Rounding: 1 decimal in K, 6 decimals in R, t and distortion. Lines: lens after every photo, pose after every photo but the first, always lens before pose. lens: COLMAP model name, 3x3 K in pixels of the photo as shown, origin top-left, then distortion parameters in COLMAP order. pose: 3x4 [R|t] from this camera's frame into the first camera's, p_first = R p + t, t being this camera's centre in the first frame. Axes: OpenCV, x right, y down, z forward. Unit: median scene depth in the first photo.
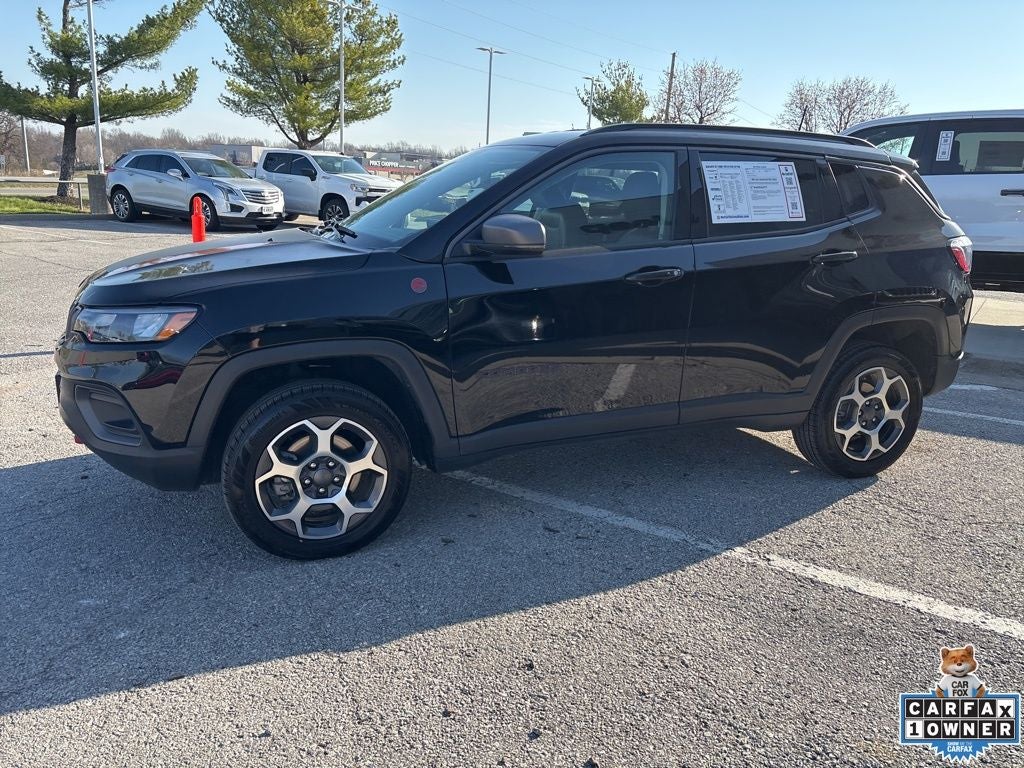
lens RADIAL K [[779.1, 0, 512.8], [0, 779.1, 384.8], [0, 0, 1]] dist [0.059484, -0.072002]
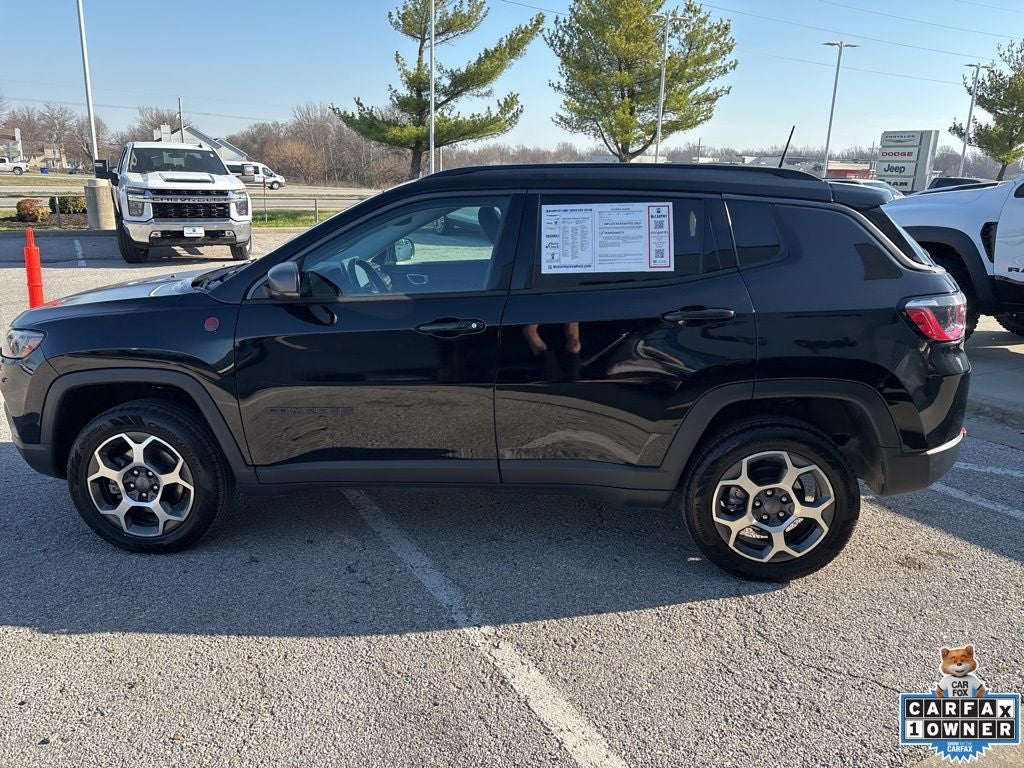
lens RADIAL K [[779.1, 0, 513.4], [0, 779.1, 391.2], [0, 0, 1]] dist [0.059484, -0.072002]
pose [[0.889533, 0.098508, -0.446126, 0.580829], [-0.097809, 0.994900, 0.024659, -0.078246], [0.446279, 0.021701, 0.894631, 0.150612]]
